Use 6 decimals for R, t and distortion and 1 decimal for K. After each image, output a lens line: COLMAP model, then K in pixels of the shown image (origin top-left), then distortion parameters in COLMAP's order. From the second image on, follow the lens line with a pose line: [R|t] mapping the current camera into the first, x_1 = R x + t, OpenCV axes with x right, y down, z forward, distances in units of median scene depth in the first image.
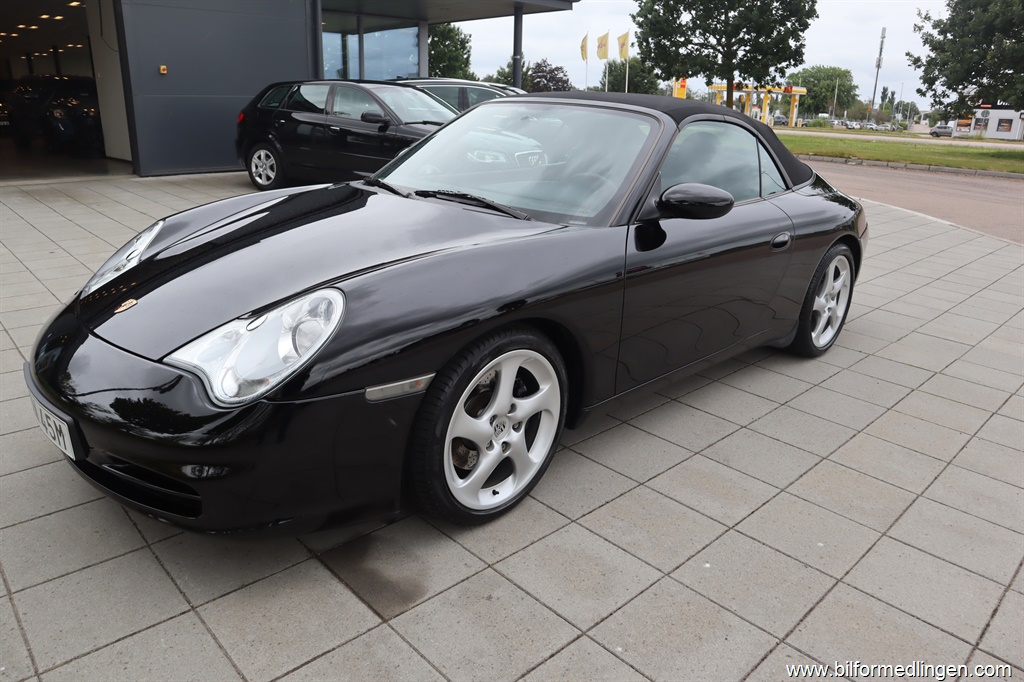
lens RADIAL K [[698.6, 0, 508.5], [0, 698.6, 343.3], [0, 0, 1]] dist [-0.115122, 0.063676]
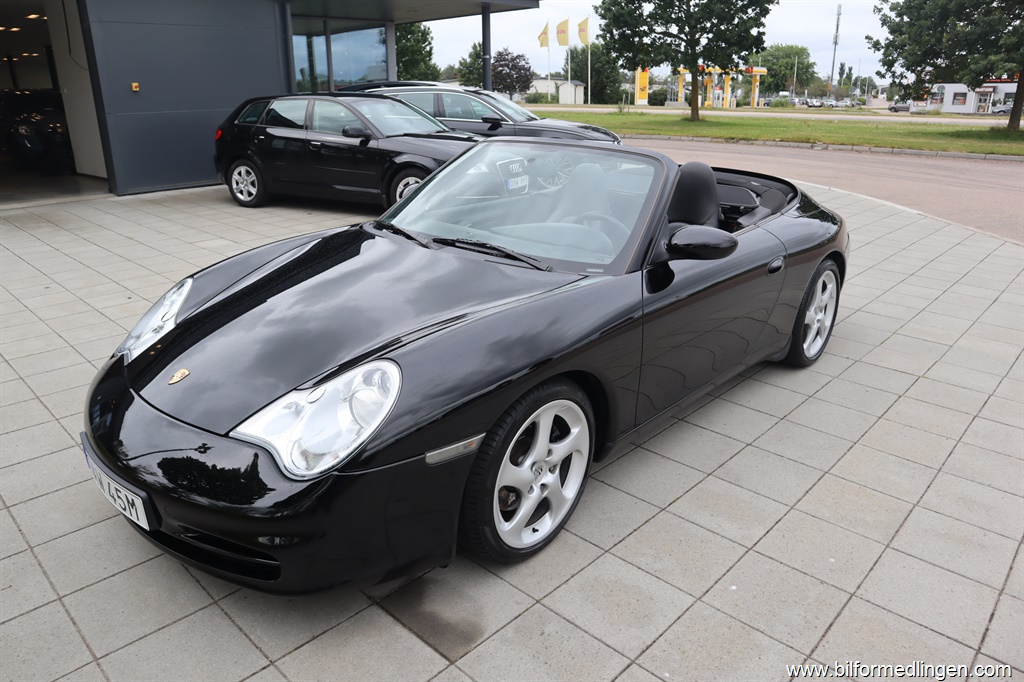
lens RADIAL K [[698.6, 0, 508.3], [0, 698.6, 342.4], [0, 0, 1]] dist [-0.115122, 0.063676]
pose [[0.998275, -0.045462, 0.037149, -0.074509], [0.044956, 0.998886, 0.014350, -0.080190], [-0.037760, -0.012656, 0.999207, -0.059156]]
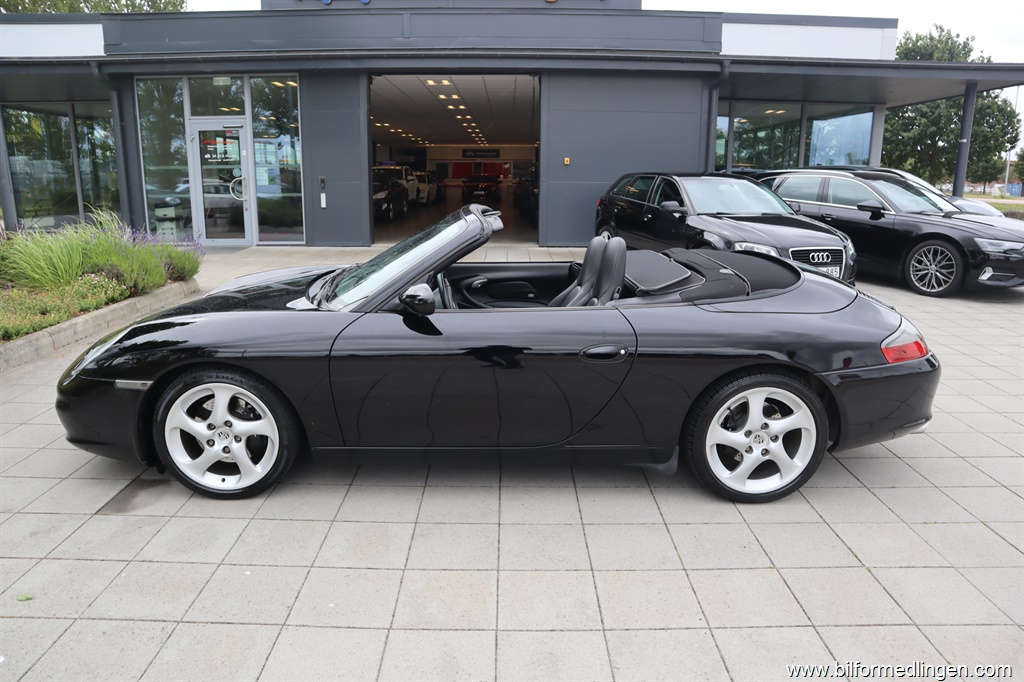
lens RADIAL K [[698.6, 0, 509.8], [0, 698.6, 340.2], [0, 0, 1]] dist [-0.115122, 0.063676]
pose [[0.737114, 0.139683, -0.661174, 1.132160], [-0.213231, 0.976496, -0.031422, -0.131340], [0.641245, 0.164145, 0.749574, 0.227537]]
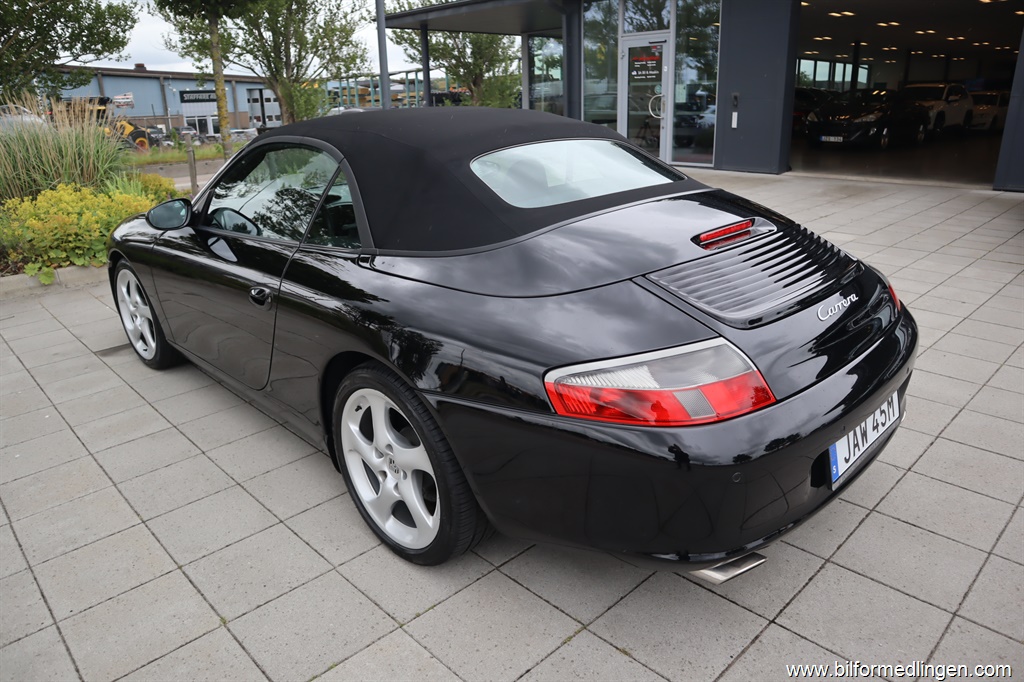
lens RADIAL K [[698.6, 0, 515.4], [0, 698.6, 342.1], [0, 0, 1]] dist [-0.115122, 0.063676]
pose [[0.031538, 0.311023, -0.949879, 1.438317], [-0.306643, 0.907532, 0.286976, -0.518962], [0.951302, 0.282223, 0.123995, 1.444711]]
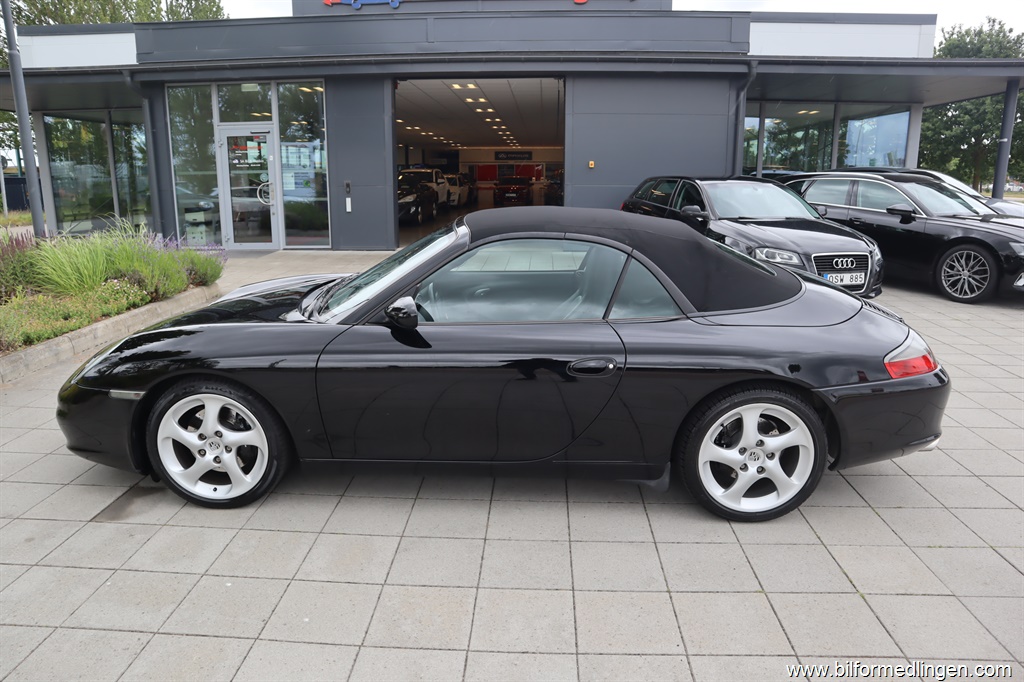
lens RADIAL K [[698.6, 0, 508.7], [0, 698.6, 342.0], [0, 0, 1]] dist [-0.115122, 0.063676]
pose [[0.701746, 0.143604, -0.697804, 1.175118], [-0.219647, 0.975371, -0.020162, -0.167685], [0.677722, 0.167419, 0.716005, 0.288158]]
